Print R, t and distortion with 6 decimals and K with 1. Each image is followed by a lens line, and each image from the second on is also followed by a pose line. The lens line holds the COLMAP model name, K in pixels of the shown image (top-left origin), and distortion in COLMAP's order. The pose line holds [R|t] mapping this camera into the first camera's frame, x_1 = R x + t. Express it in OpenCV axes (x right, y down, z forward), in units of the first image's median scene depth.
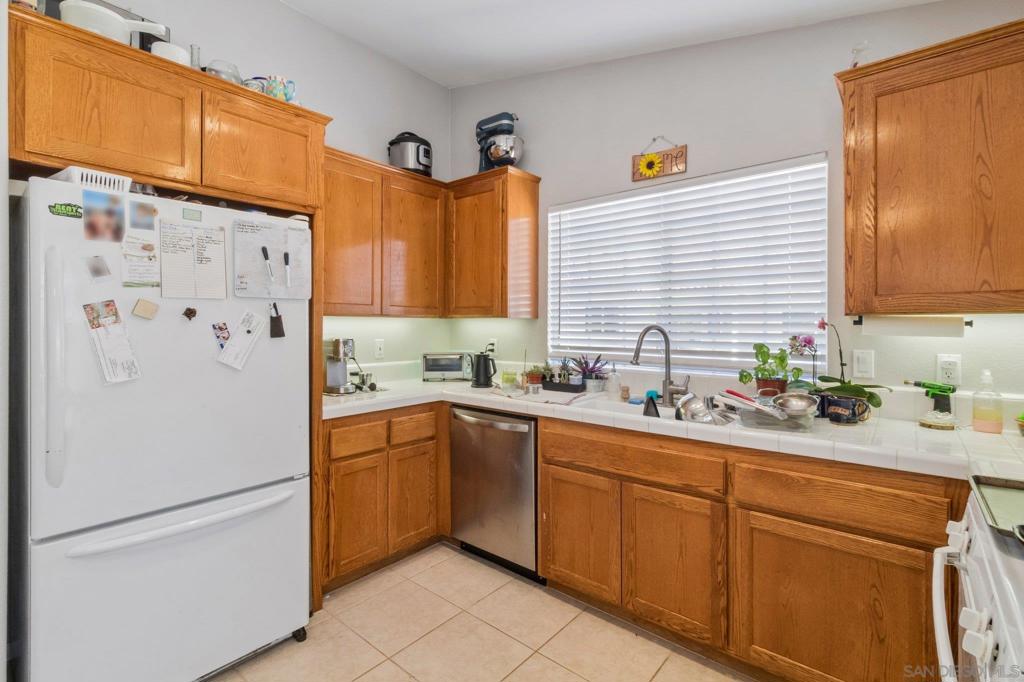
lens RADIAL K [[473.5, 0, 505.1], [0, 473.5, 323.7], [0, 0, 1]] dist [-0.000788, -0.000317]
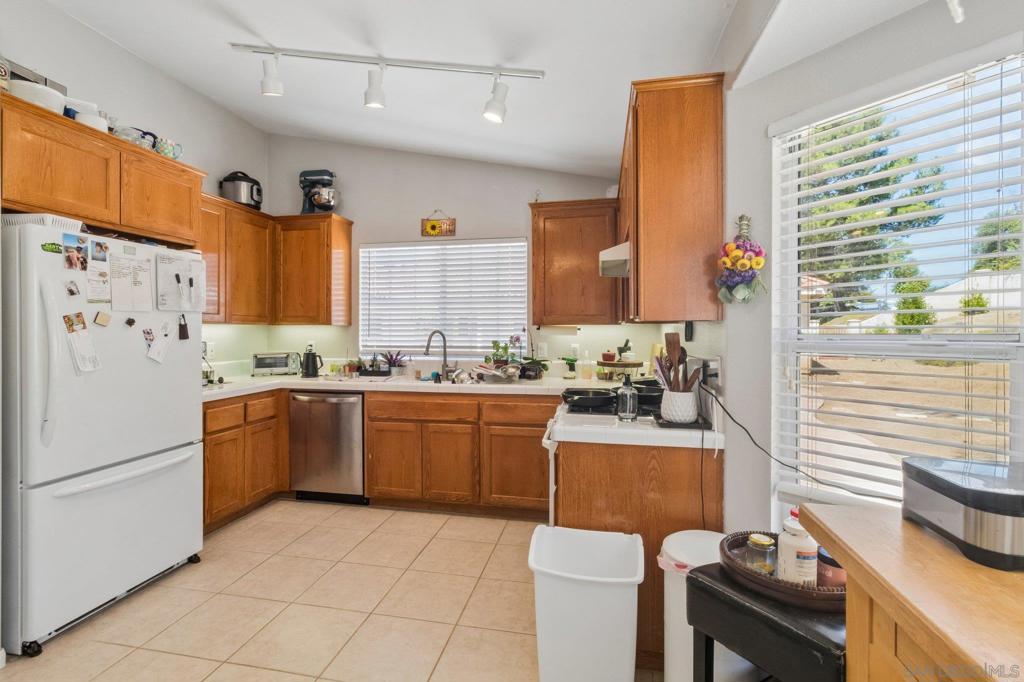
lens RADIAL K [[466.9, 0, 501.8], [0, 466.9, 332.2], [0, 0, 1]] dist [-0.000043, 0.000399]
pose [[0.877207, -0.003428, 0.480100, -0.261658], [0.000335, 0.999979, 0.006529, -0.000480], [-0.480112, -0.005566, 0.877189, -0.510619]]
